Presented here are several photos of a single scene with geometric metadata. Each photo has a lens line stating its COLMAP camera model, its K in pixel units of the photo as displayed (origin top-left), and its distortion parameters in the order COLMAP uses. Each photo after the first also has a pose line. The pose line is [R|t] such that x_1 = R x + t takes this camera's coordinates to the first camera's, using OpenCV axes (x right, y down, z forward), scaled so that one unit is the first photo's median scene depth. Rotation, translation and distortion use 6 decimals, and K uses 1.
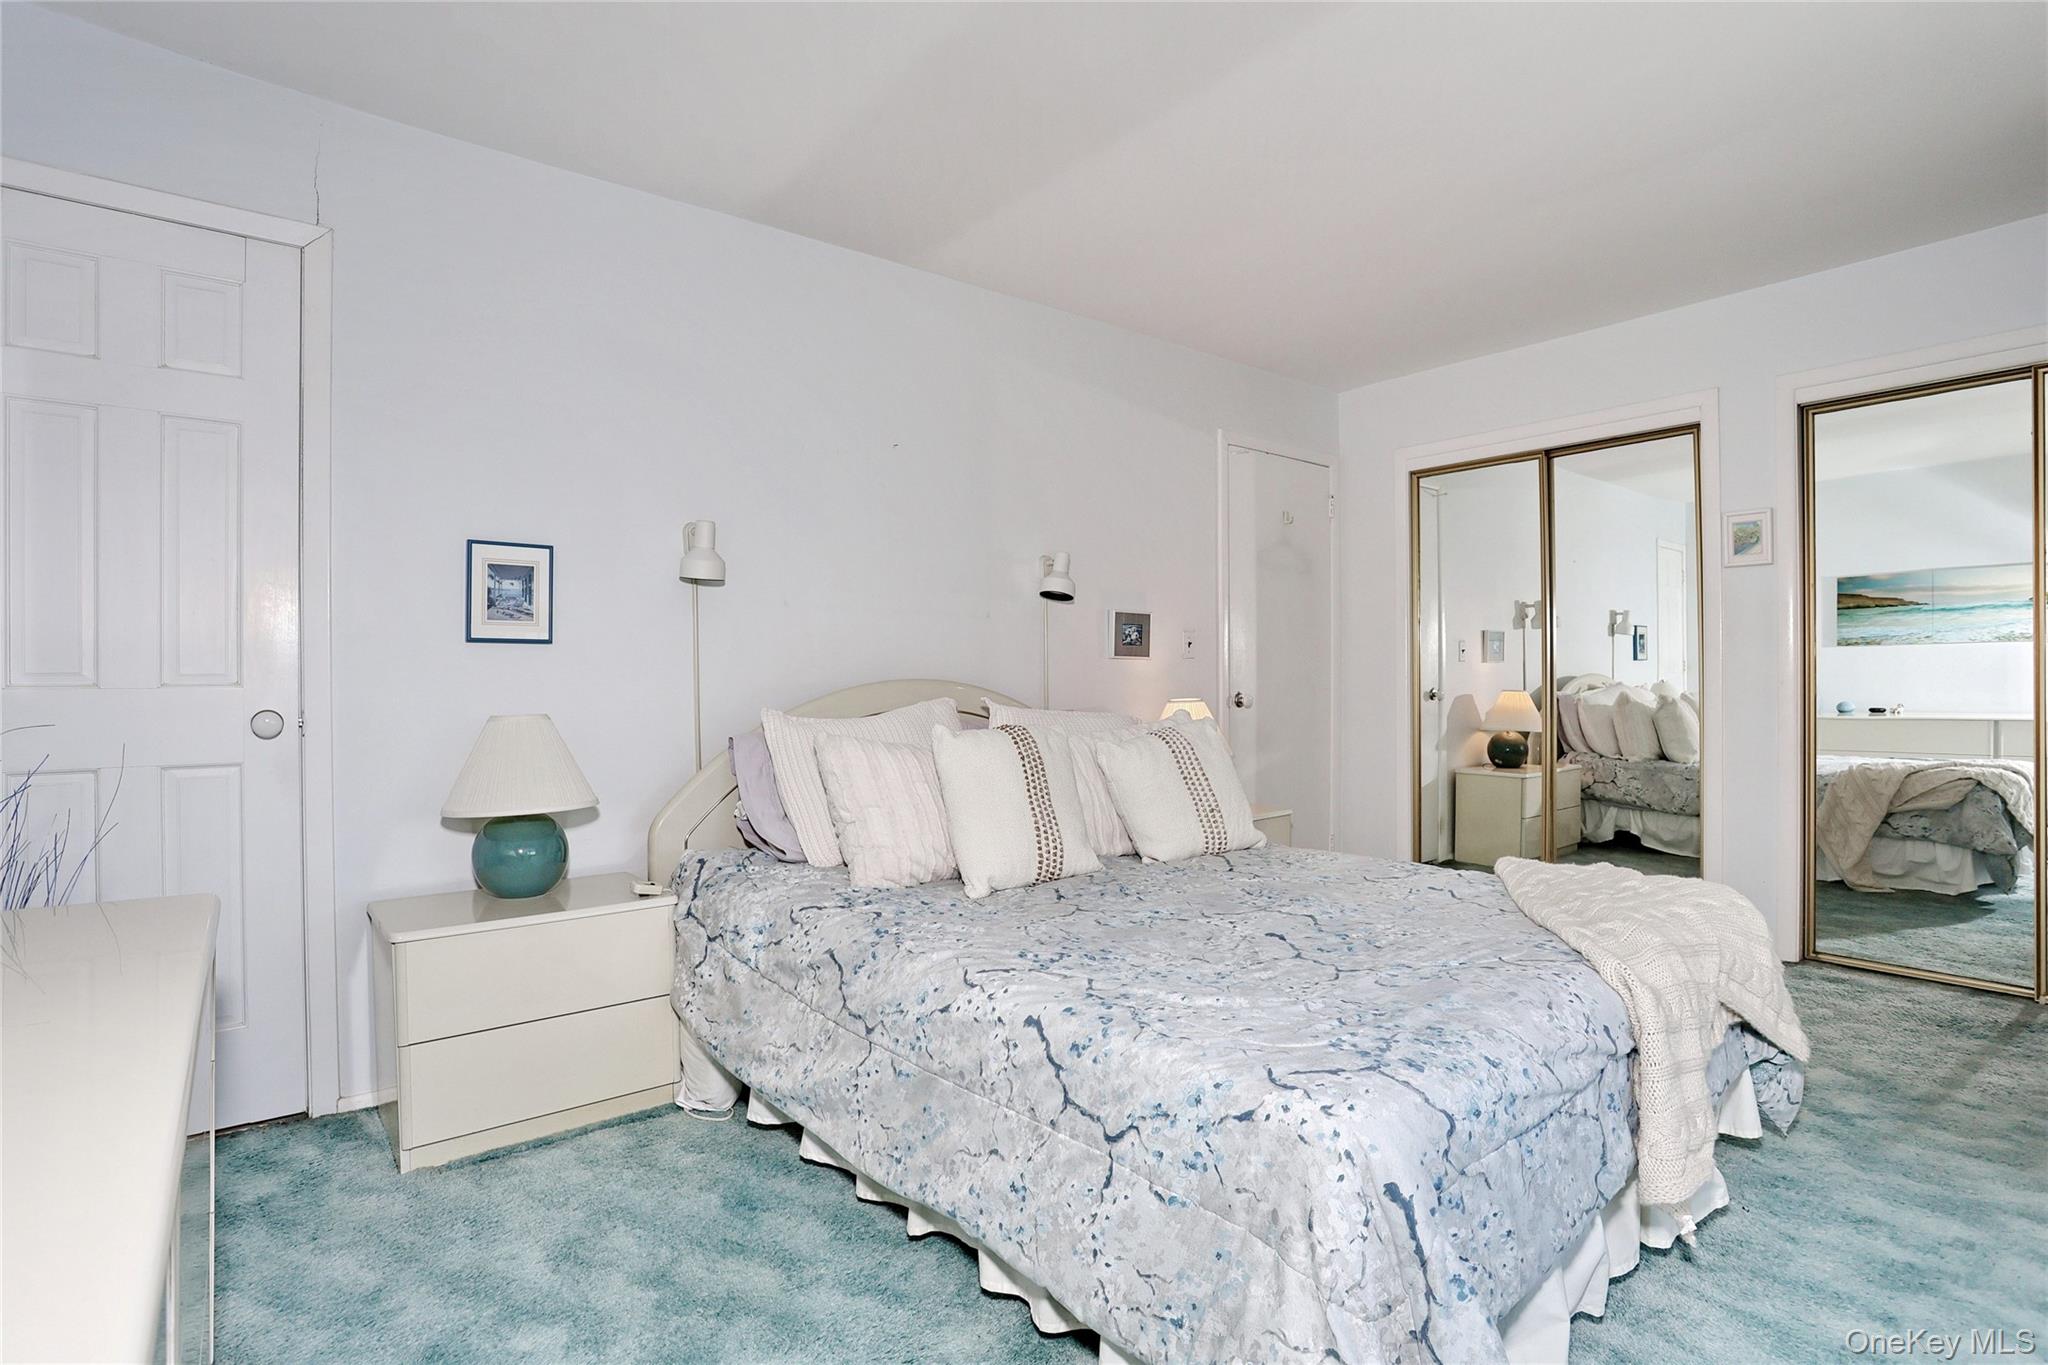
lens RADIAL K [[999.8, 0, 1027.6], [0, 999.8, 678.2], [0, 0, 1]] dist [-0.065217, 0.023974]
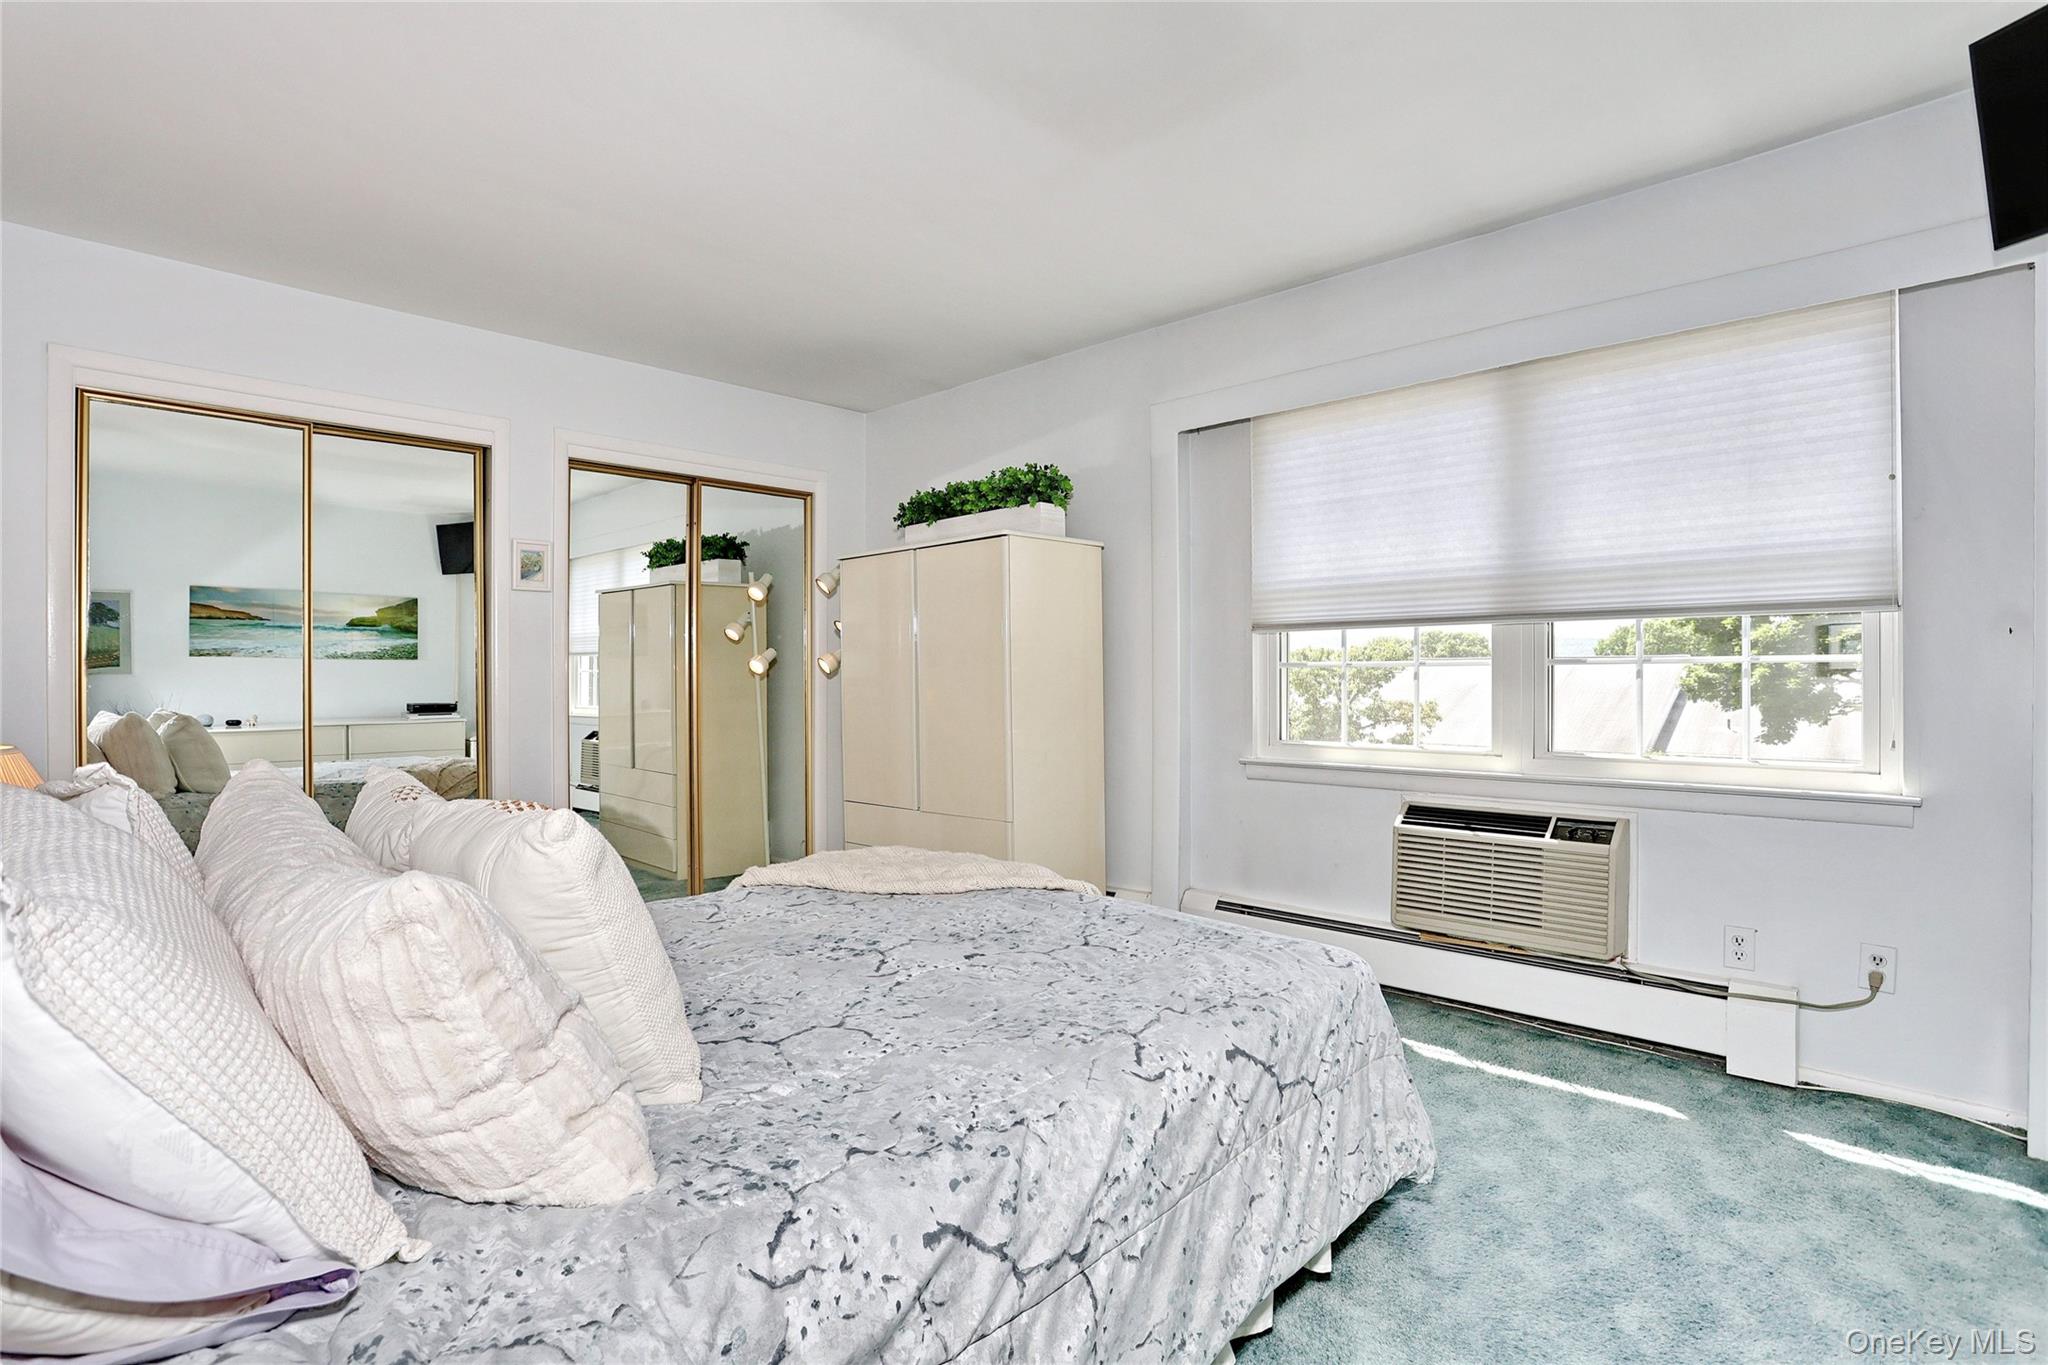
lens RADIAL K [[999.8, 0, 1024.5], [0, 999.8, 677.6], [0, 0, 1]] dist [-0.065217, 0.023974]
pose [[-0.123721, 0.001896, 0.992315, -0.418791], [0.006981, 0.999975, -0.001040, -0.013186], [-0.992292, 0.006799, -0.123731, 0.584625]]
